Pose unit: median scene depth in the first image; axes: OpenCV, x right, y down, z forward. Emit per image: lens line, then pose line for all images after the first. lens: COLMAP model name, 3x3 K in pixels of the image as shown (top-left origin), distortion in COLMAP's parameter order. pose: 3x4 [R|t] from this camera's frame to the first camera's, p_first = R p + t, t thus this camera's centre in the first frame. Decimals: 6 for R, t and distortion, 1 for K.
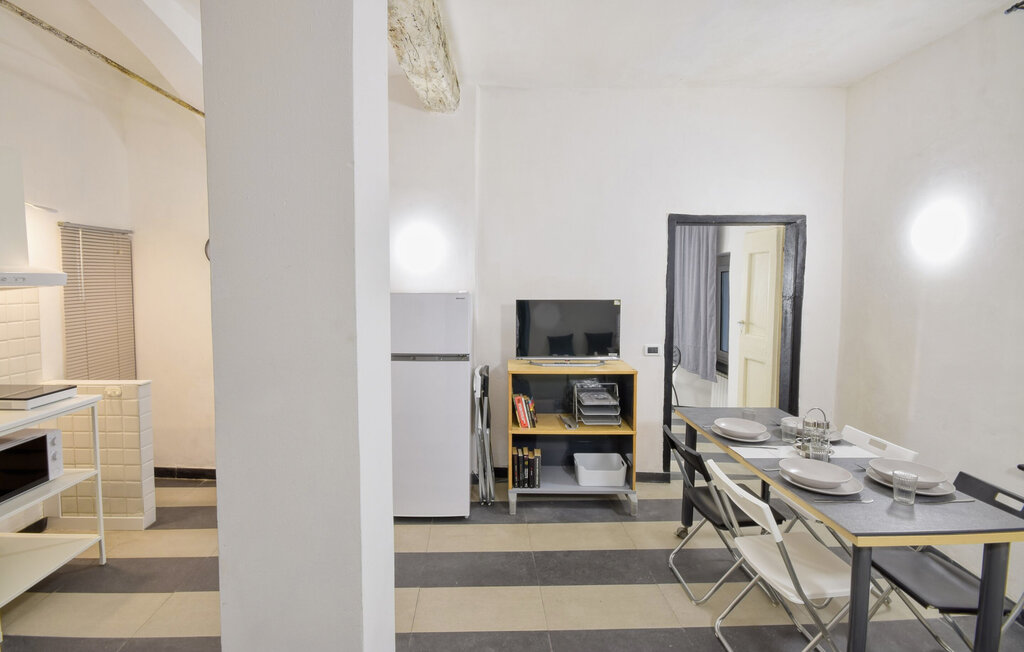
lens RADIAL K [[508.1, 0, 508.2], [0, 508.1, 308.1], [0, 0, 1]] dist [-0.000375, -0.000128]
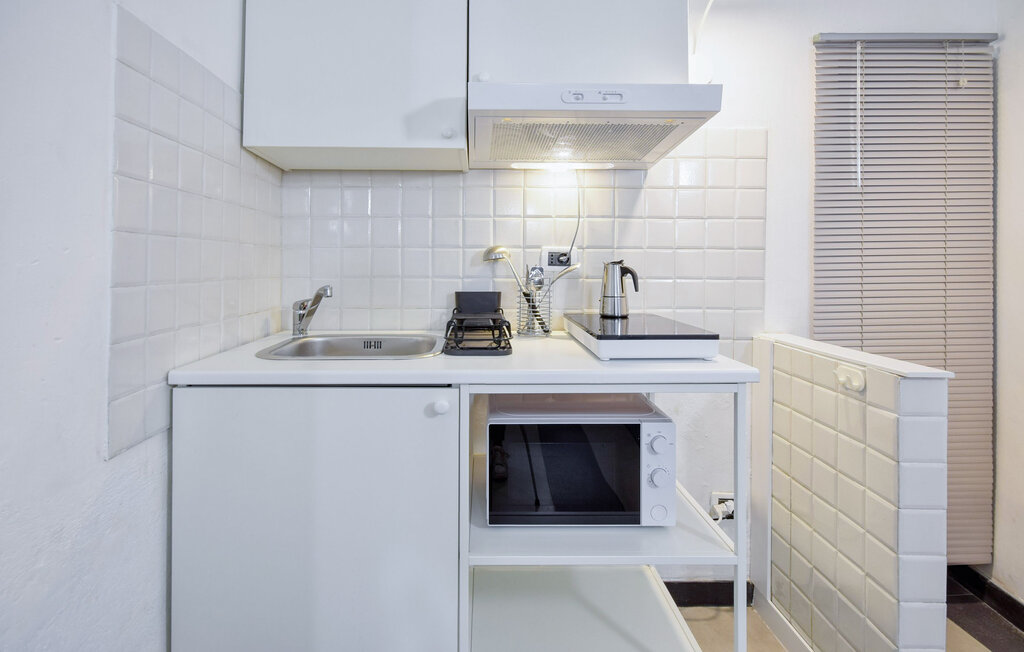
lens RADIAL K [[497.4, 0, 511.9], [0, 497.4, 276.9], [0, 0, 1]] dist [-0.020491, -0.000137]
pose [[-0.034973, -0.005697, -0.999372, -0.356777], [-0.064735, 0.997897, -0.003424, 0.097850], [0.997289, 0.064575, -0.035268, 0.702154]]
